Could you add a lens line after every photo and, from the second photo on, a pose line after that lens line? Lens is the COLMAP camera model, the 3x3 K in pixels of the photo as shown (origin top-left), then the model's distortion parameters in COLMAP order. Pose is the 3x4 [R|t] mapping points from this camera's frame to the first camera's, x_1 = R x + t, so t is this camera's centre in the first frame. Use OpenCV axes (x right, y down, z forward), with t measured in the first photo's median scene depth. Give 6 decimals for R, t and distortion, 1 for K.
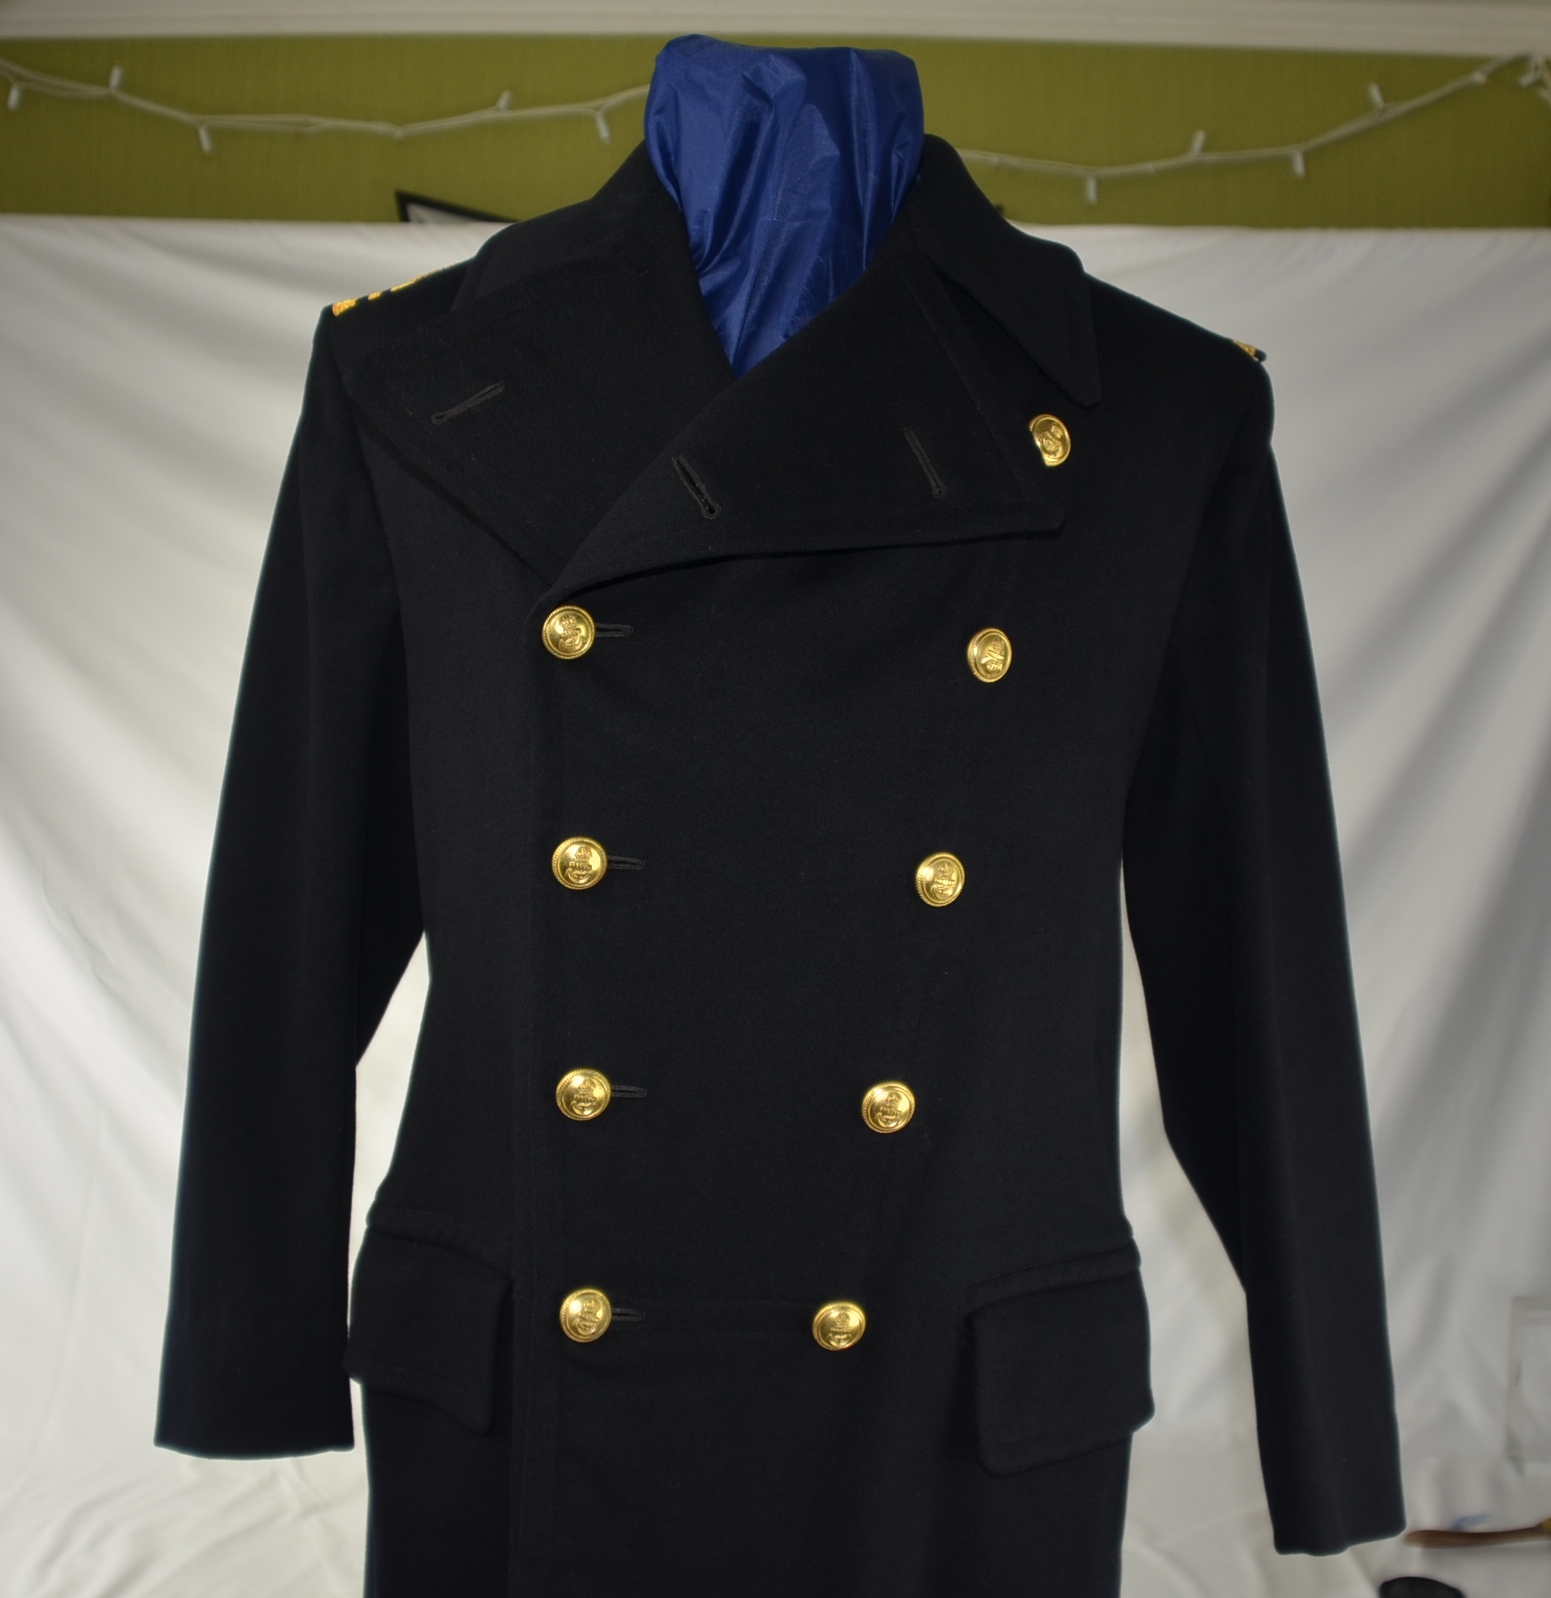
lens RADIAL K [[2200.4, 0, 773.8], [0, 2200.4, 806.8], [0, 0, 1]] dist [-0.021357, 0.000000]
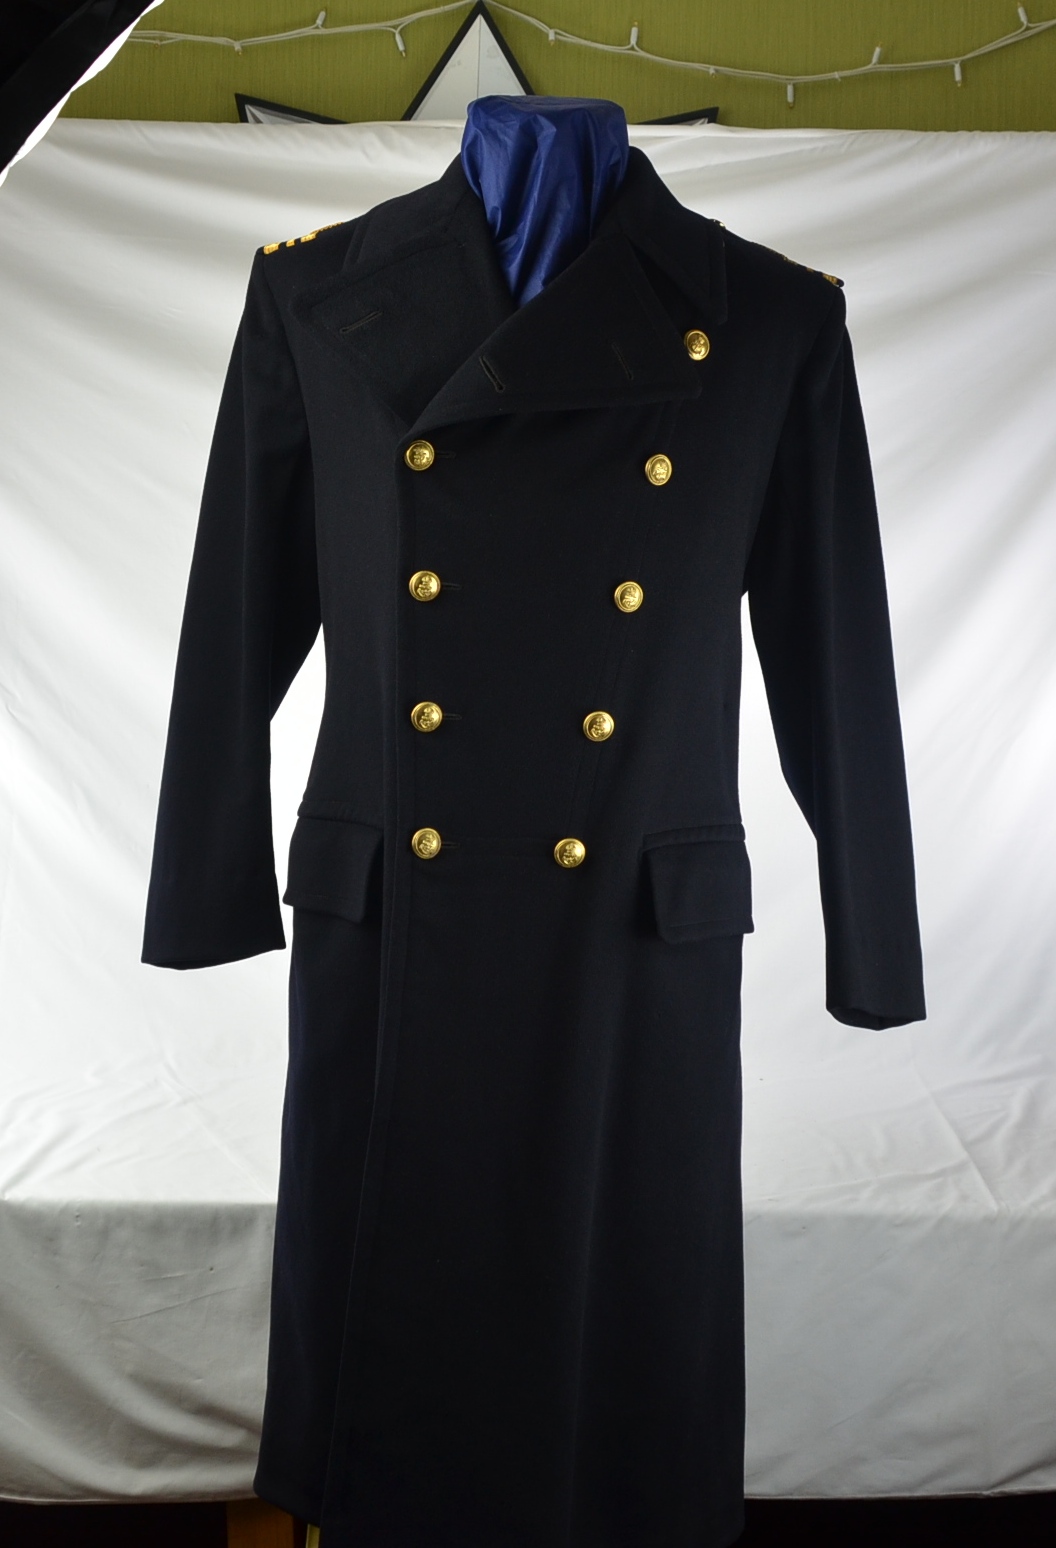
lens RADIAL K [[2239.1, 0, 533.8], [0, 2239.1, 771.4], [0, 0, 1]] dist [-0.122975, 0.000000]
pose [[0.999973, 0.007013, -0.001982, 0.003308], [-0.006844, 0.997151, 0.075127, 0.034652], [0.002503, -0.075111, 0.997172, -0.733258]]
